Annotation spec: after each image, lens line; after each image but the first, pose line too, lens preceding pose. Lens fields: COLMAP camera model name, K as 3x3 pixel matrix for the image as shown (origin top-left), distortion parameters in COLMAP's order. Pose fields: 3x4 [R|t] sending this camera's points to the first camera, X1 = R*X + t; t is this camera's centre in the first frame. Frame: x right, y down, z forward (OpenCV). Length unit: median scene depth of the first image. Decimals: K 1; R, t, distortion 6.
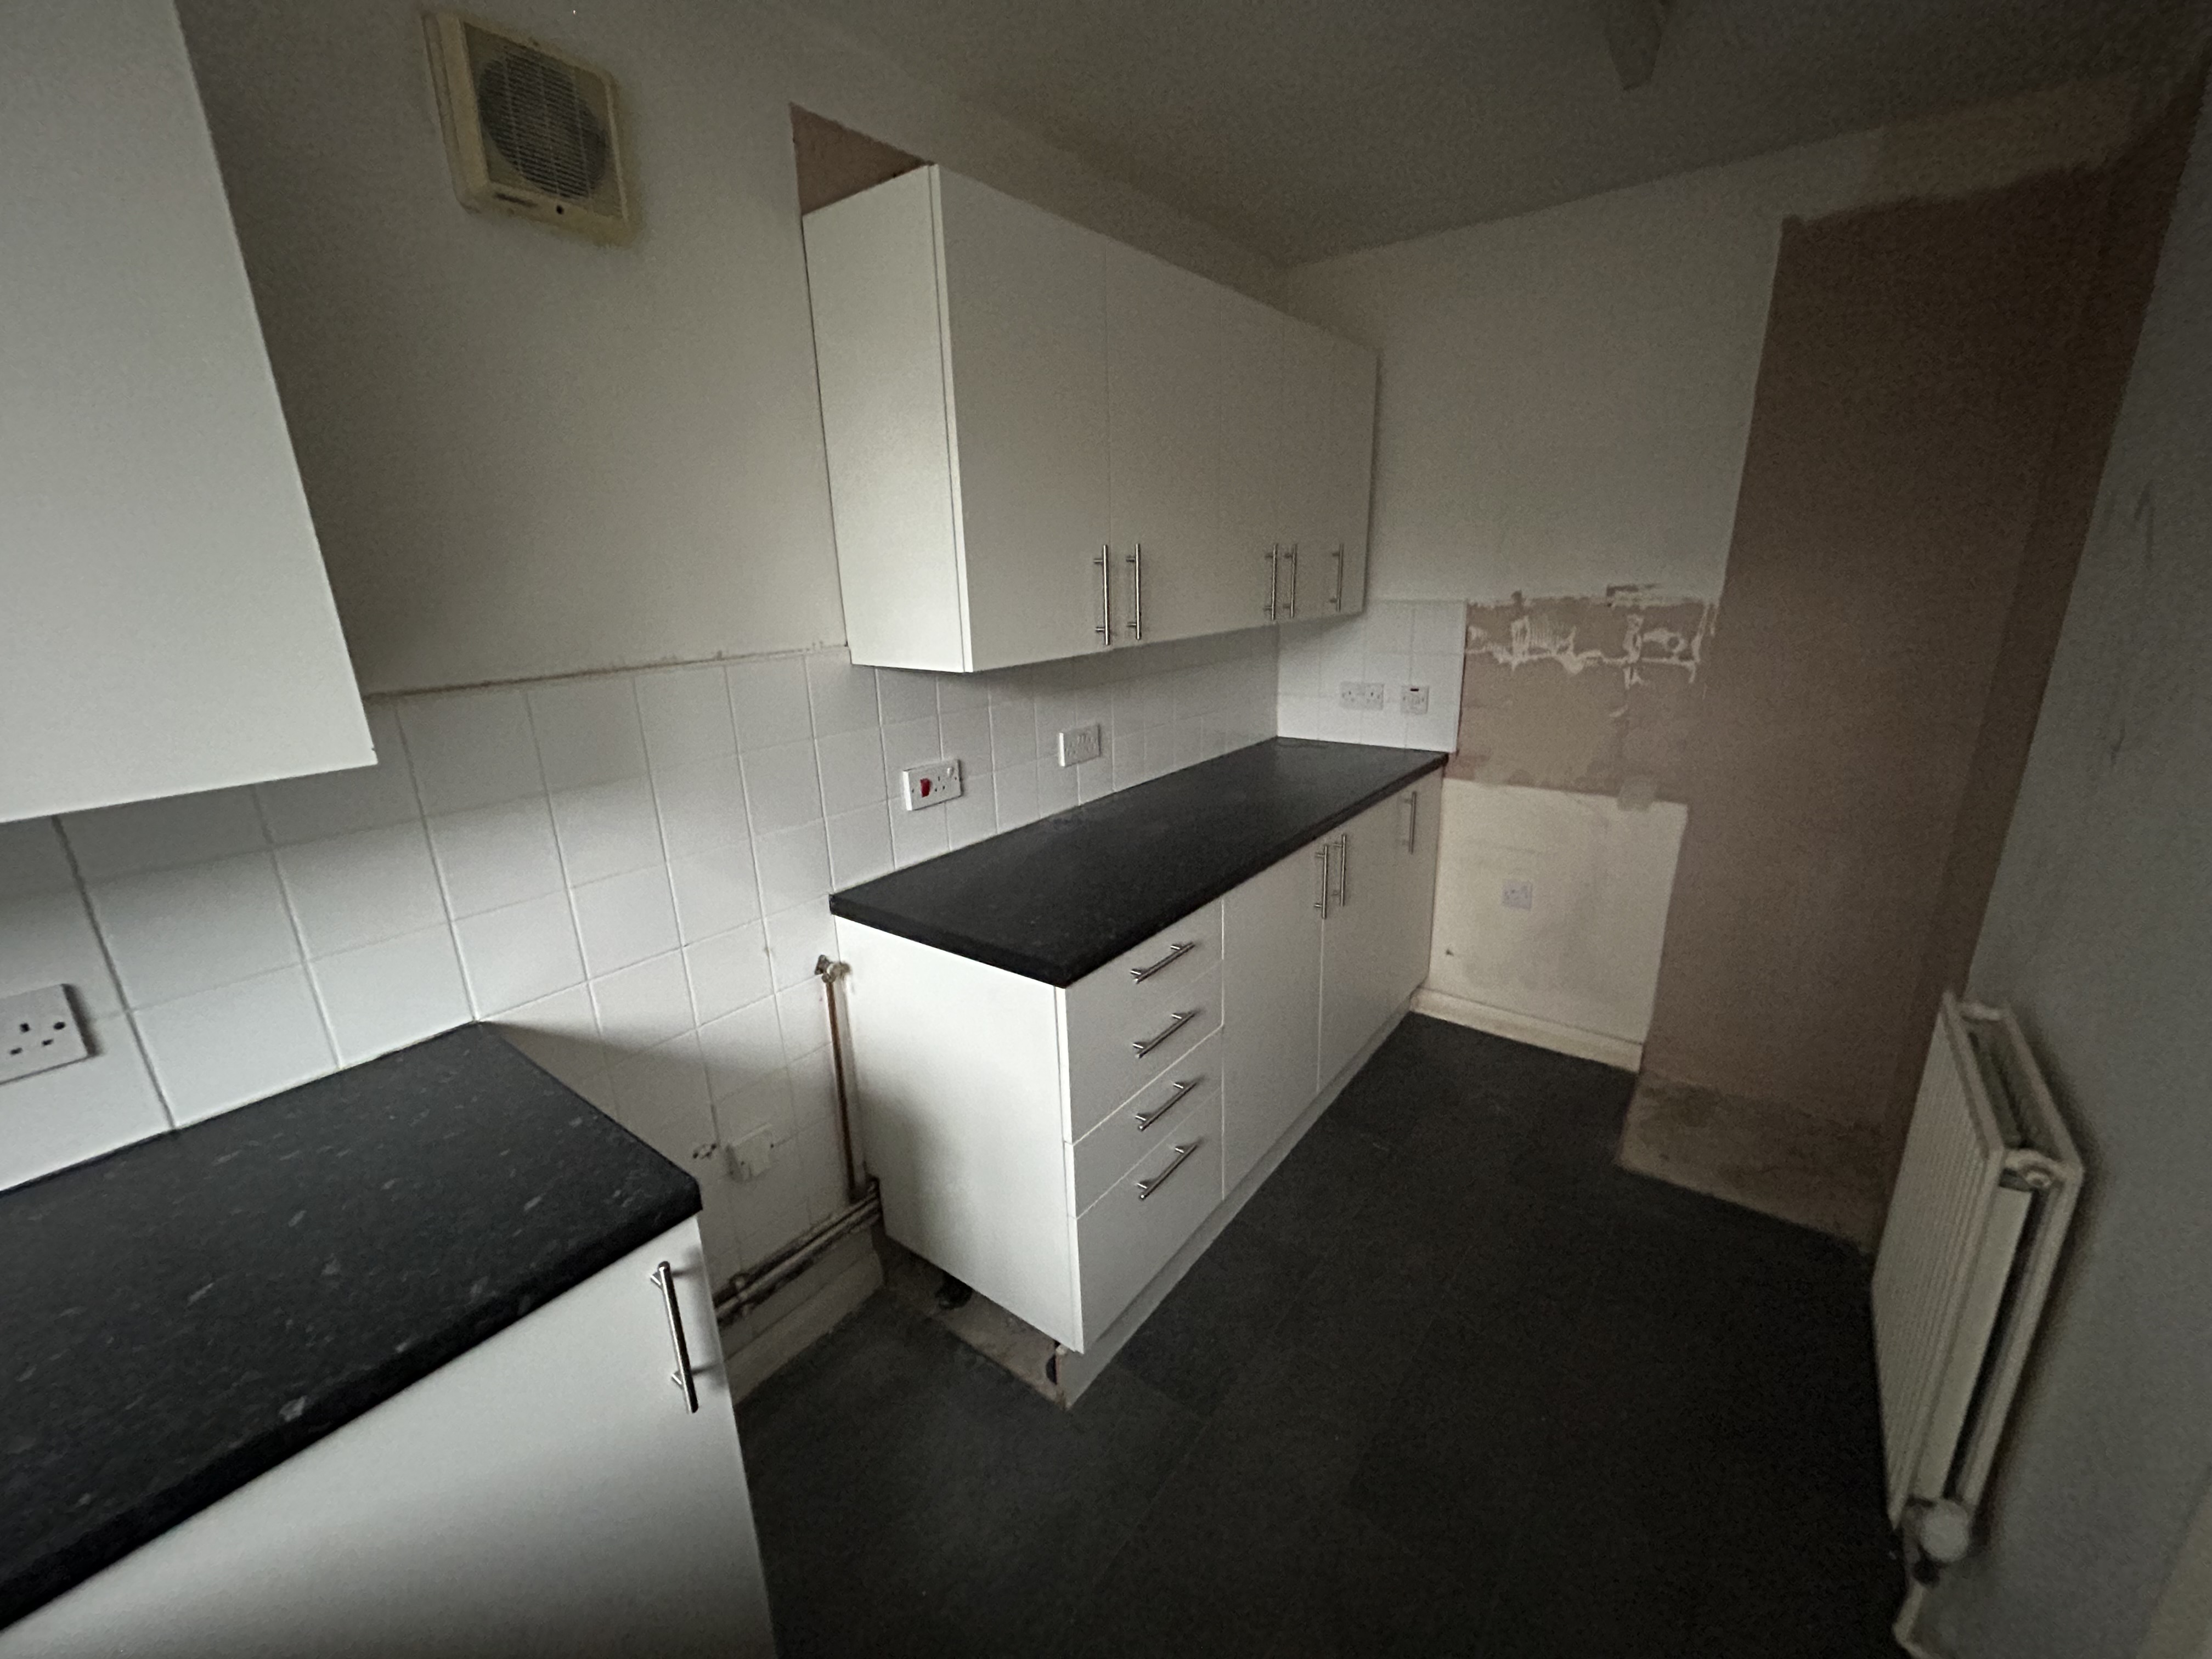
lens RADIAL K [[897.4, 0, 1106.0], [0, 897.4, 829.5], [0, 0, 1]] dist [0.000898, 0.000028]
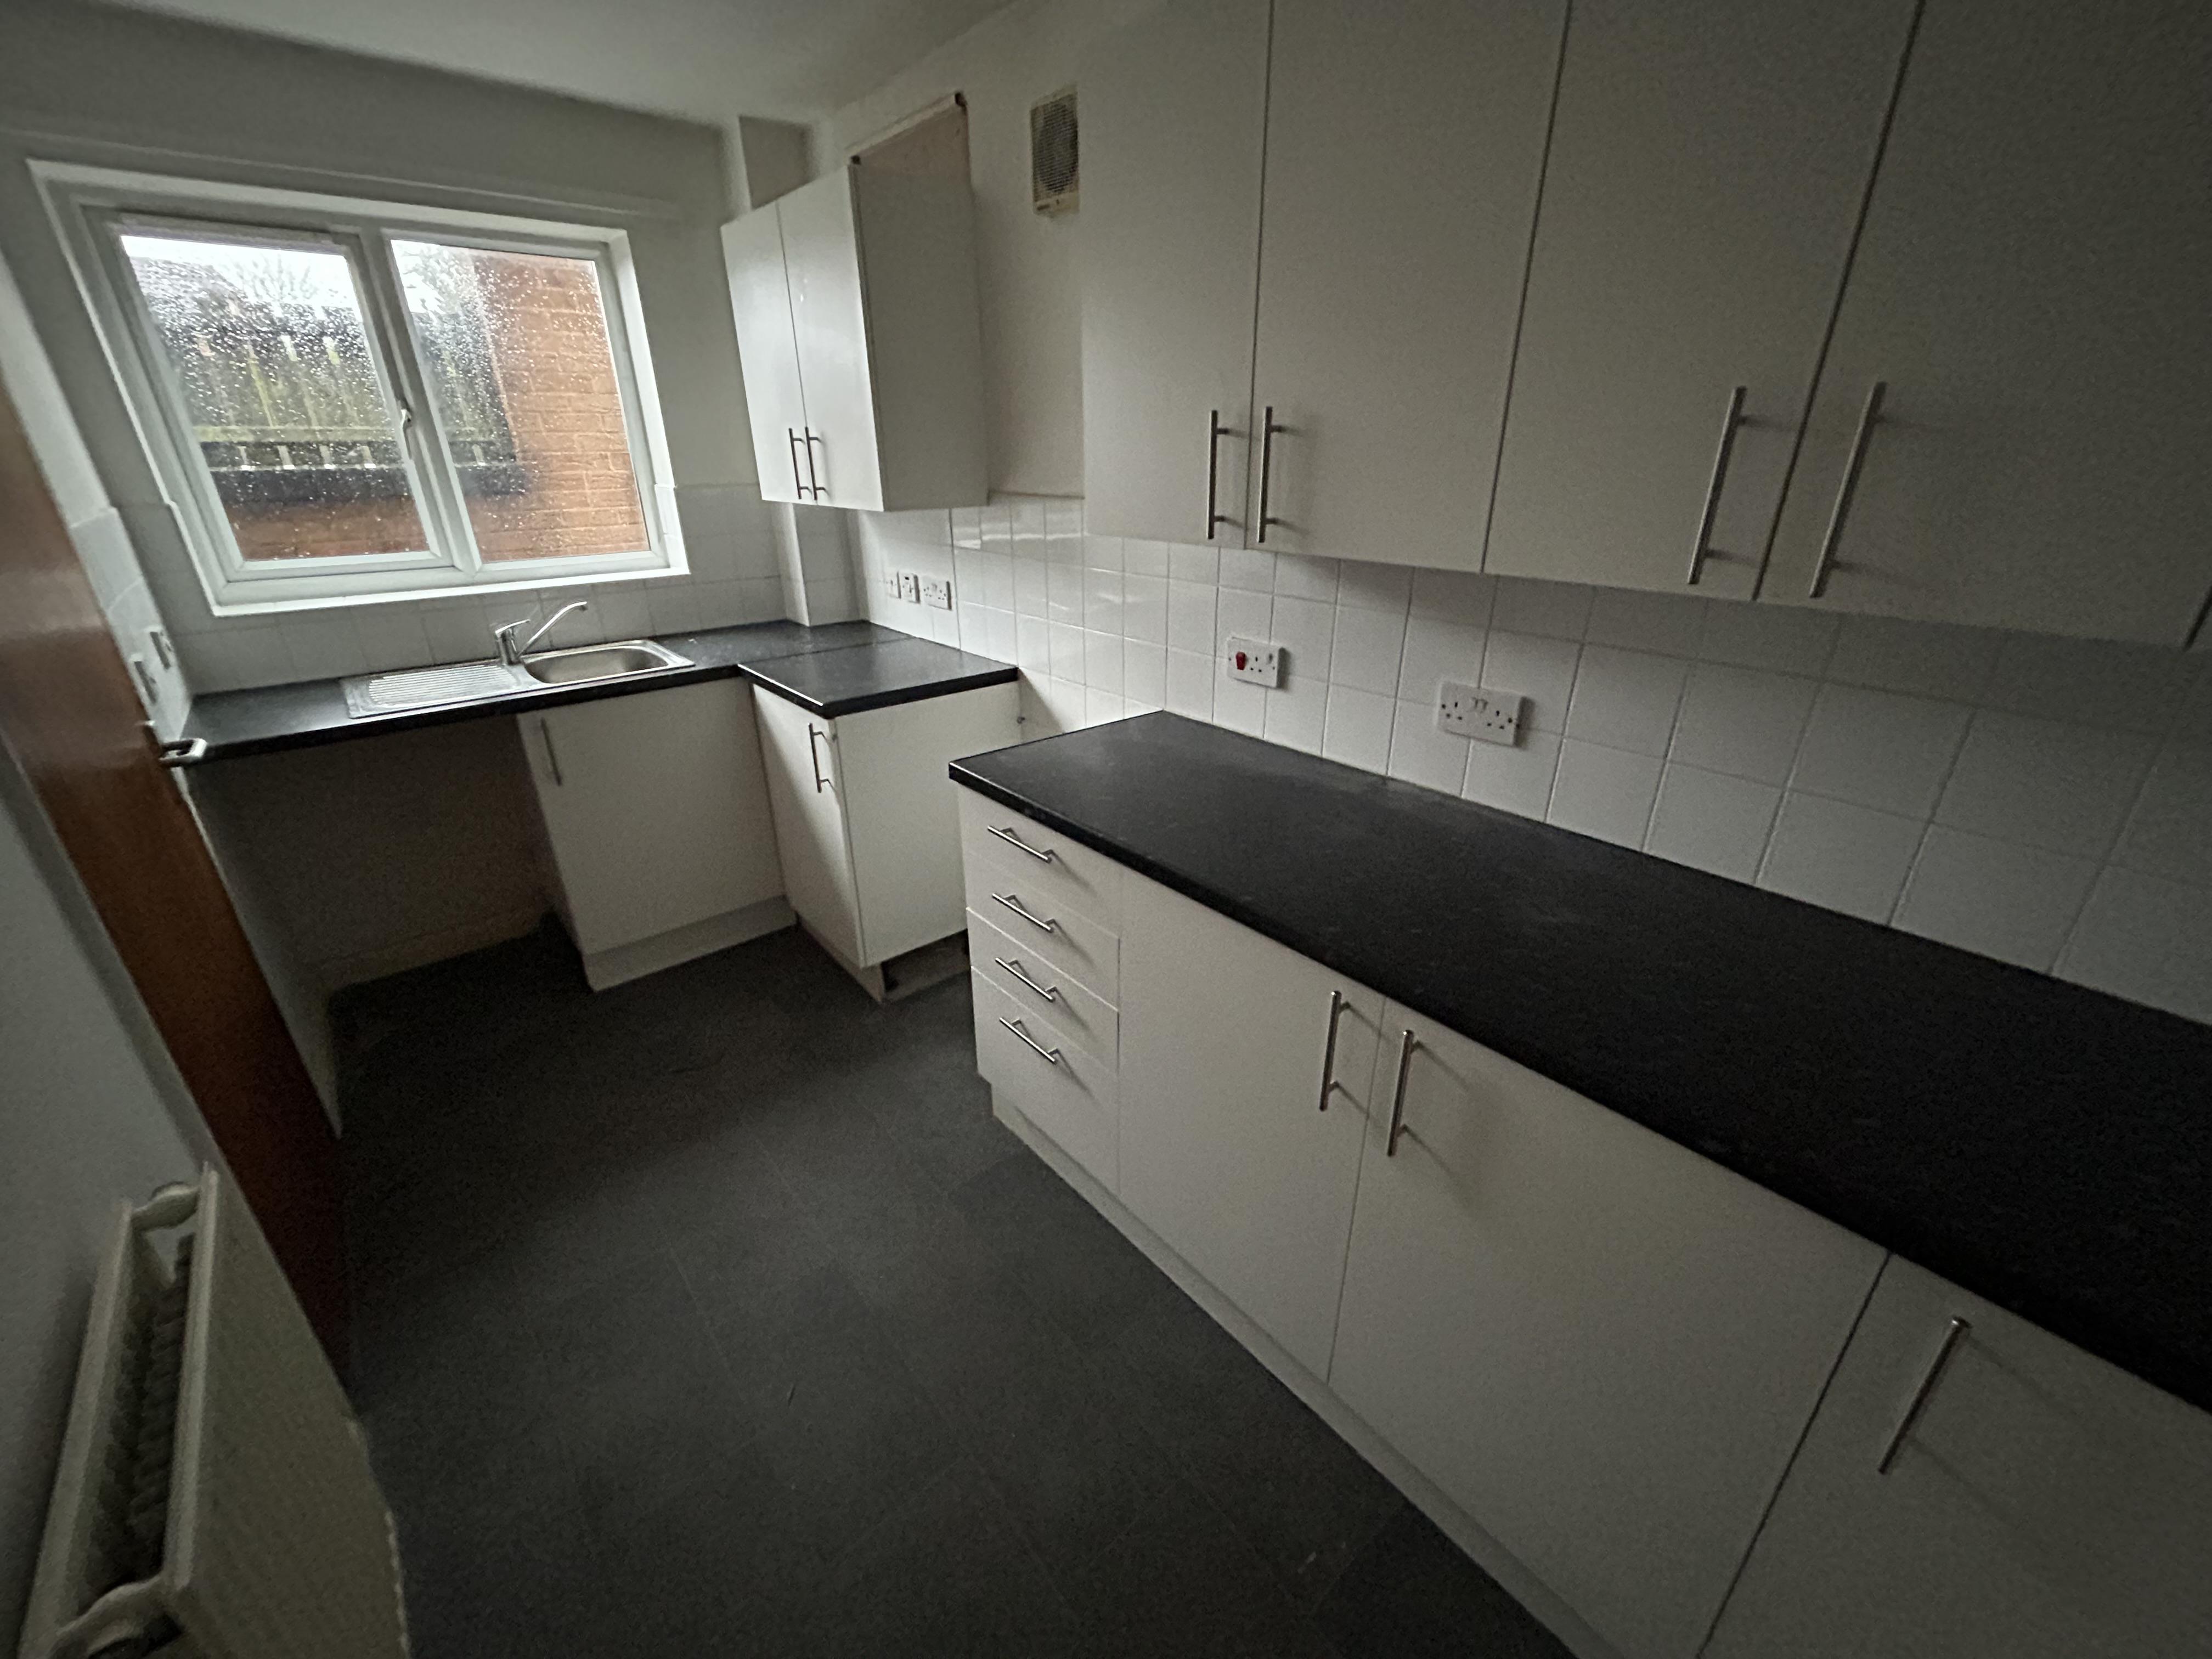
lens RADIAL K [[897.4, 0, 1106.0], [0, 897.4, 829.5], [0, 0, 1]] dist [0.000898, 0.000028]
pose [[-0.218241, 0.421723, -0.880069, 0.784662], [-0.257057, 0.845117, 0.468720, -0.313509], [0.941431, 0.328522, -0.076032, 0.966122]]
